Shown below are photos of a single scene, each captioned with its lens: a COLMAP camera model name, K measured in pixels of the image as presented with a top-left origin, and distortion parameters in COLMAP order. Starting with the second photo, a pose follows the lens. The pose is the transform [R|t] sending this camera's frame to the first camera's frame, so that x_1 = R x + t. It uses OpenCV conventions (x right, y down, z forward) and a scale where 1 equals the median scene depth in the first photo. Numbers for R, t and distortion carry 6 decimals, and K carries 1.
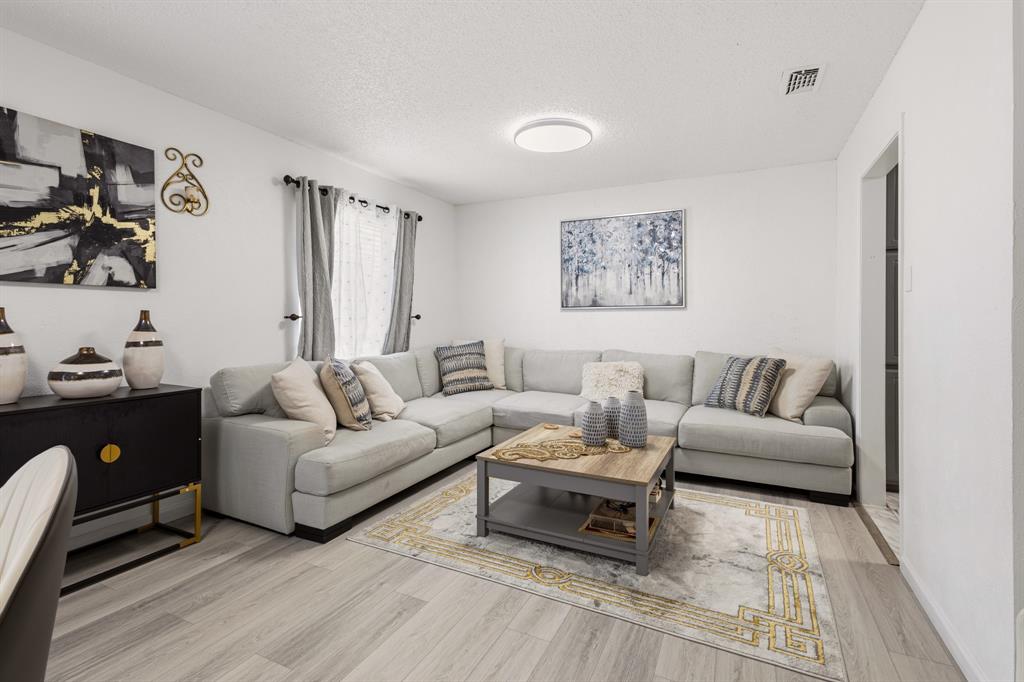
lens RADIAL K [[477.3, 0, 516.3], [0, 477.3, 322.6], [0, 0, 1]] dist [0.004866, -0.003229]
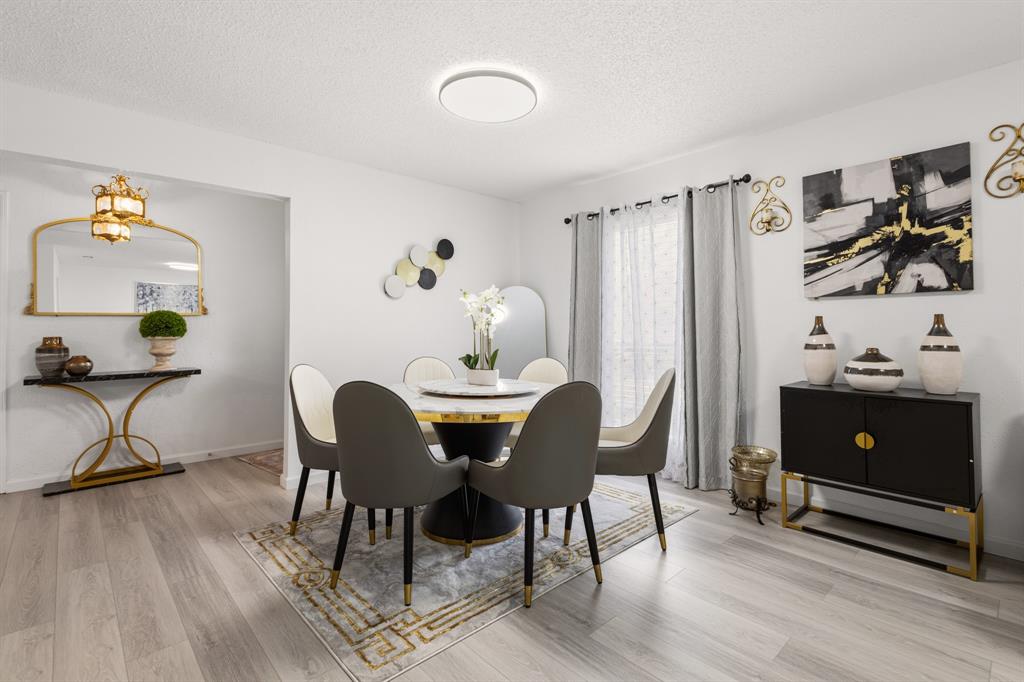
lens RADIAL K [[477.3, 0, 523.8], [0, 477.3, 325.5], [0, 0, 1]] dist [0.004866, -0.003229]
pose [[-0.362631, -0.009016, -0.931889, 0.319709], [-0.002468, 0.999959, -0.008714, 0.005950], [0.931930, -0.000860, -0.362638, 0.404003]]
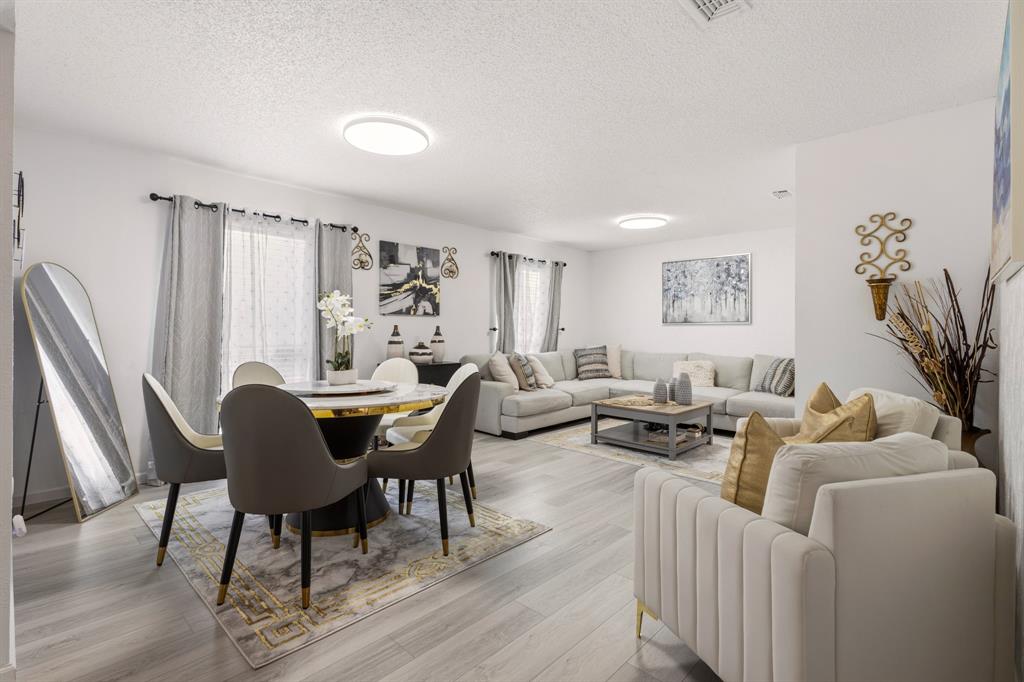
lens RADIAL K [[477.3, 0, 520.8], [0, 477.3, 333.0], [0, 0, 1]] dist [0.004866, -0.003229]
pose [[0.956513, 0.008087, -0.291578, 0.151742], [-0.008465, 0.999964, -0.000032, 0.002202], [0.291567, 0.002499, 0.956547, -0.687804]]
